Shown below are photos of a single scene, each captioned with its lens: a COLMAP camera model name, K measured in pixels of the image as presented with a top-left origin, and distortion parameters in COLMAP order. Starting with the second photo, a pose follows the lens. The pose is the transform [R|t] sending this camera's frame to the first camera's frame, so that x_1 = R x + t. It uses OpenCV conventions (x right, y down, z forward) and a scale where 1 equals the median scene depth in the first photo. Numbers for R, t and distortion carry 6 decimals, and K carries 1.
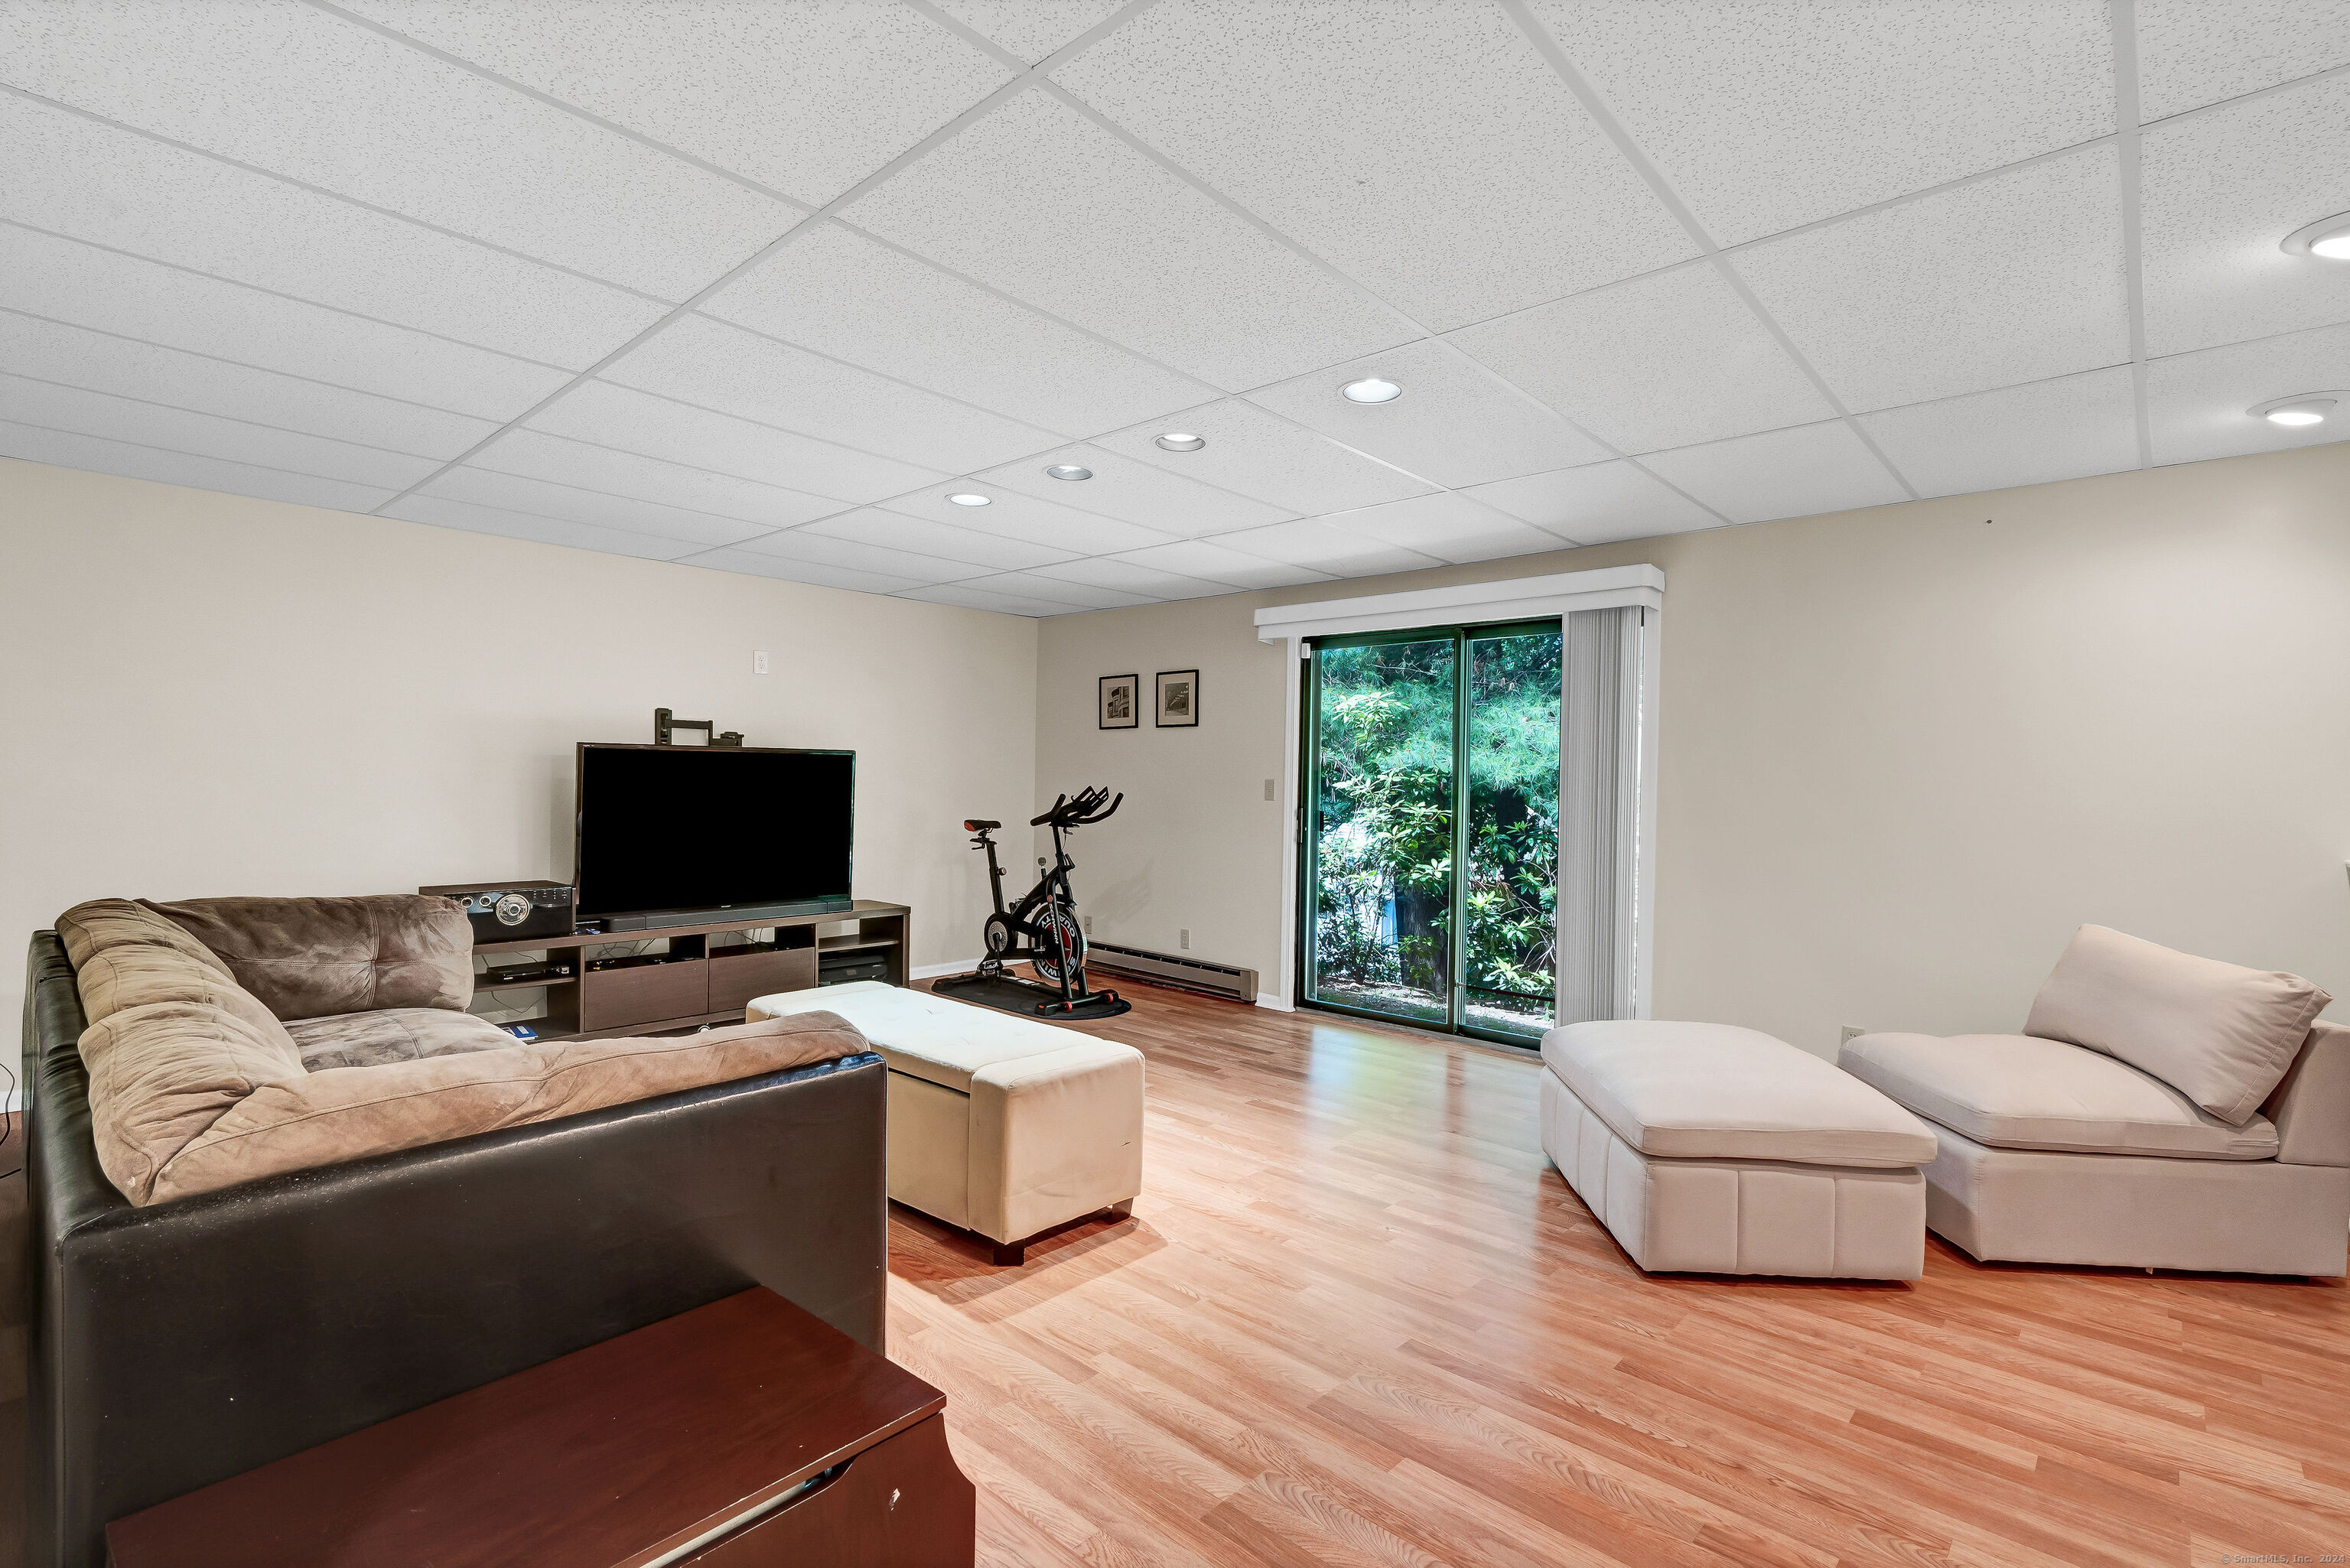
lens RADIAL K [[1071.4, 0, 1175.0], [0, 1071.4, 785.7], [0, 0, 1]] dist [-0.004101, -0.000415]
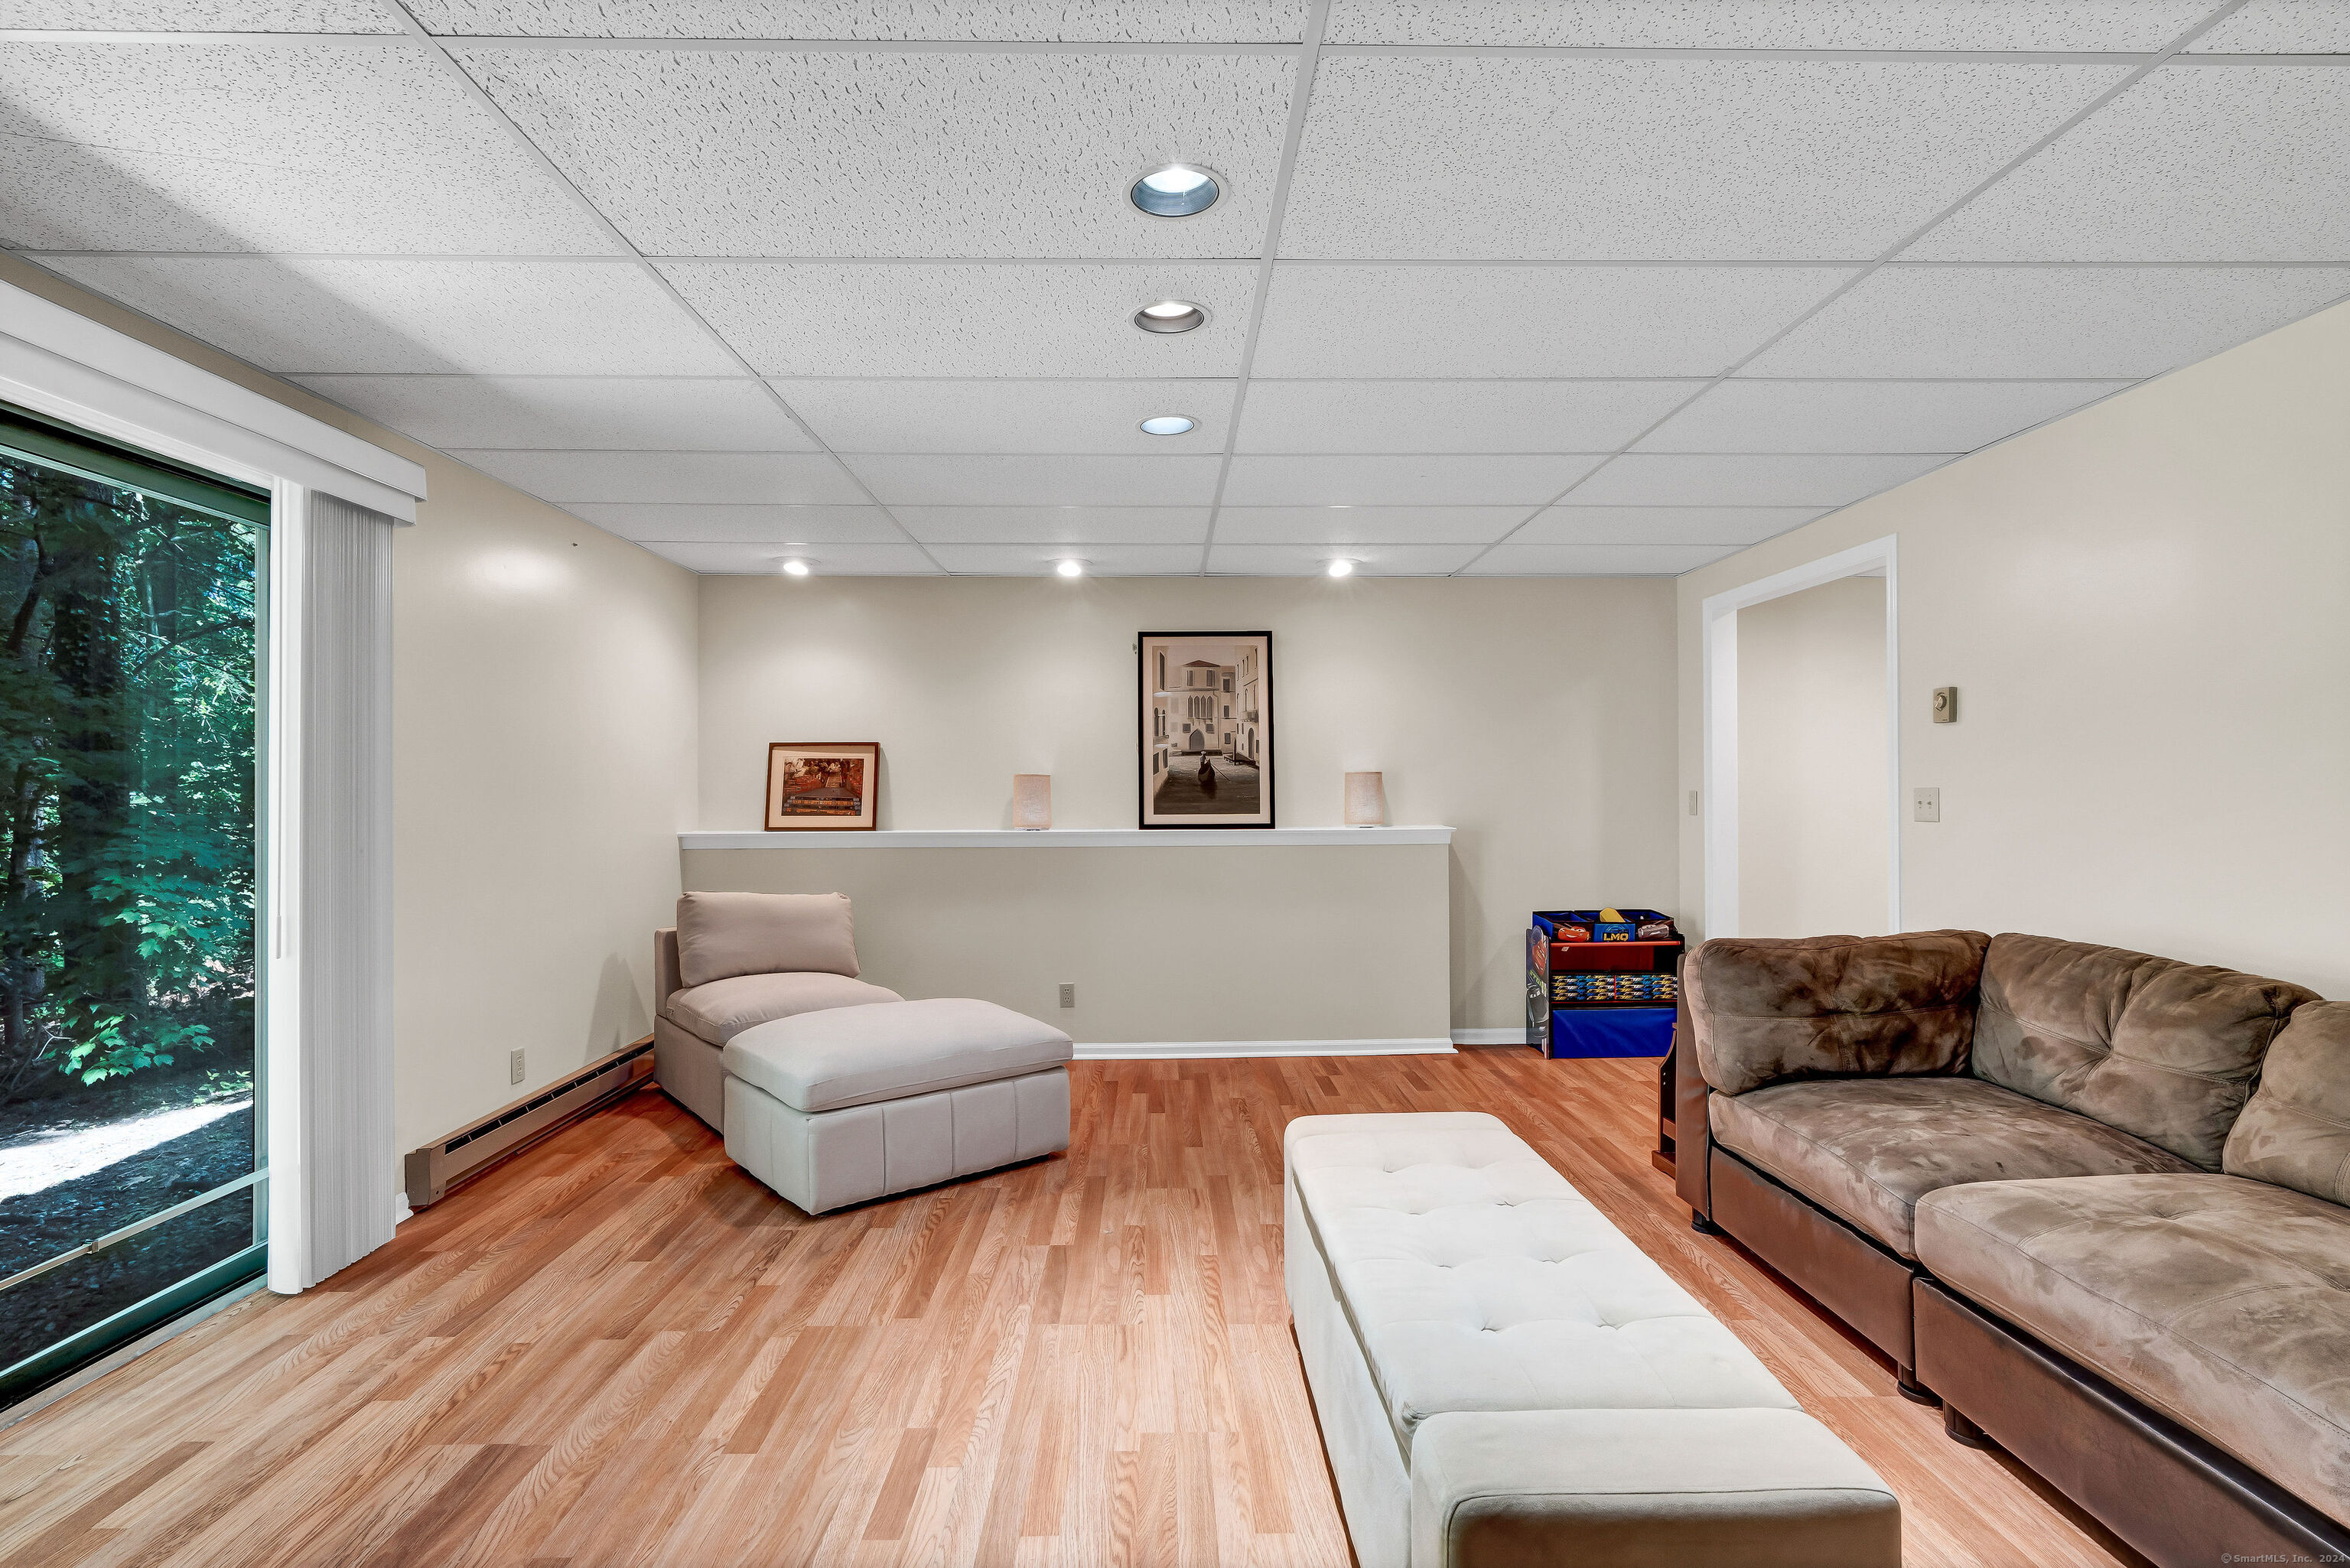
lens RADIAL K [[1071.4, 0, 1175.2], [0, 1071.4, 788.7], [0, 0, 1]] dist [-0.004101, -0.000415]
pose [[-0.691496, 0.002192, 0.722377, -0.533513], [0.001553, 0.999998, -0.001548, 0.002718], [-0.722379, 0.000052, -0.691498, 1.557080]]
